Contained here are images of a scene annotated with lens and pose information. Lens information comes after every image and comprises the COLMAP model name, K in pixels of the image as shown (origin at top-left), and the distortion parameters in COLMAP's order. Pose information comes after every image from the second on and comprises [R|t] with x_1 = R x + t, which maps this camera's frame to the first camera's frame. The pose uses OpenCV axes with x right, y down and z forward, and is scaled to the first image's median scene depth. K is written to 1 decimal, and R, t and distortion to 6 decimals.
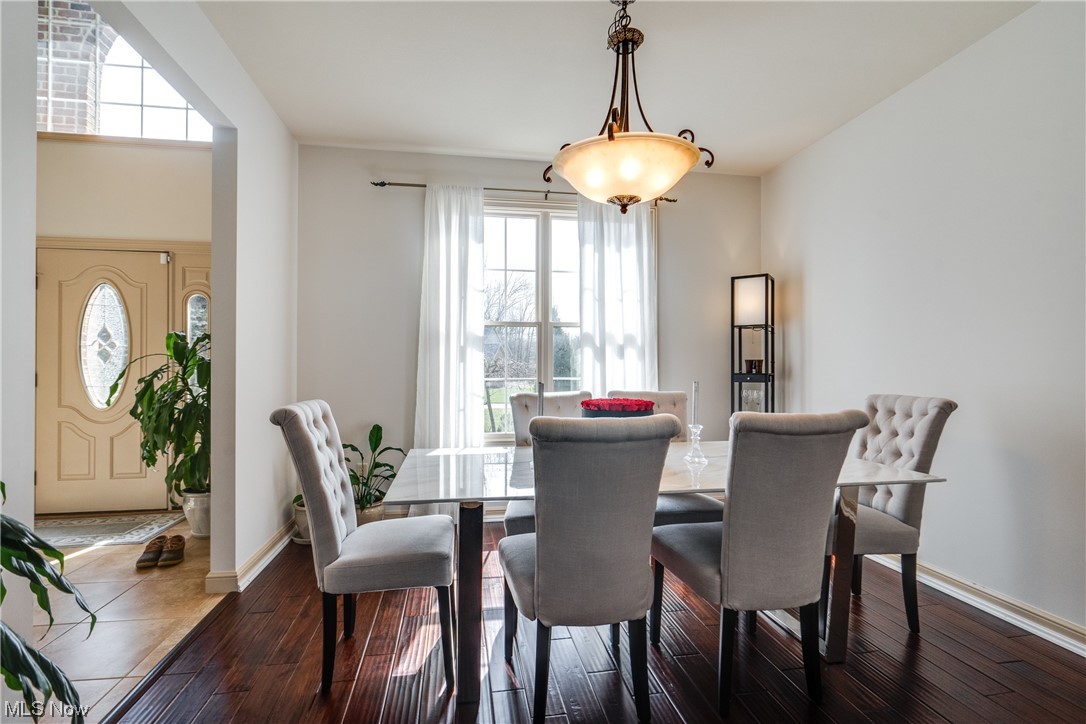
lens RADIAL K [[506.5, 0, 539.0], [0, 506.5, 364.1], [0, 0, 1]] dist [0.001264, -0.000189]
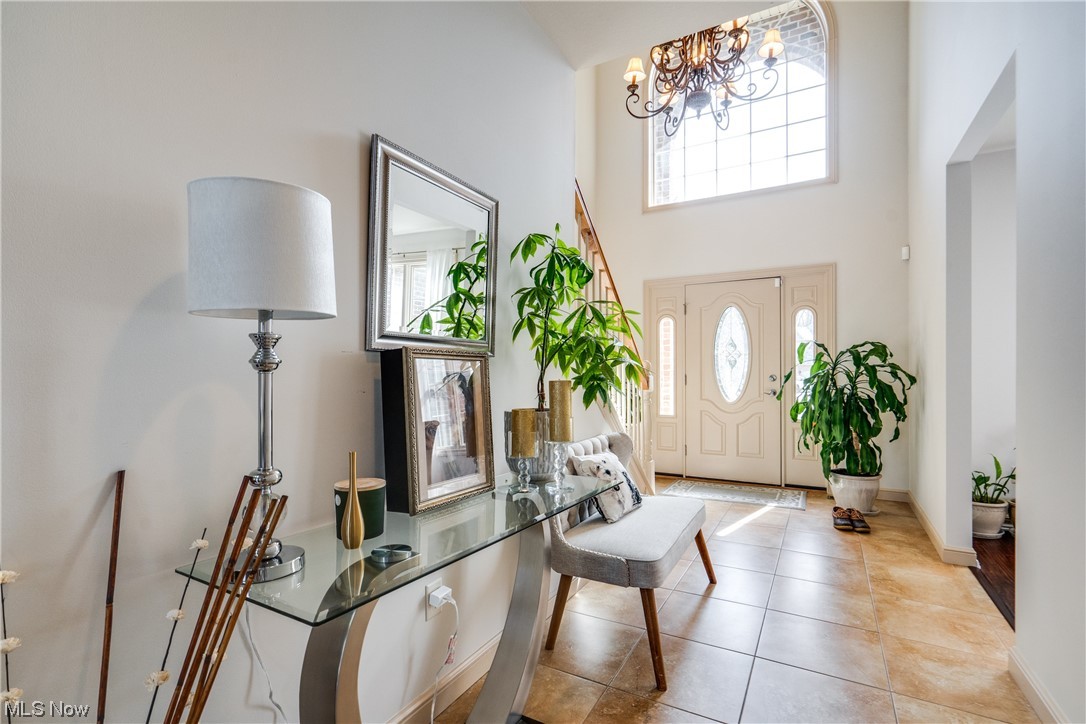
lens RADIAL K [[506.5, 0, 542.7], [0, 506.5, 368.1], [0, 0, 1]] dist [0.001264, -0.000189]
pose [[0.785290, -0.005646, -0.619102, -0.458375], [0.009034, 0.999956, 0.002340, -0.007887], [0.619062, -0.007431, 0.785307, -0.350411]]
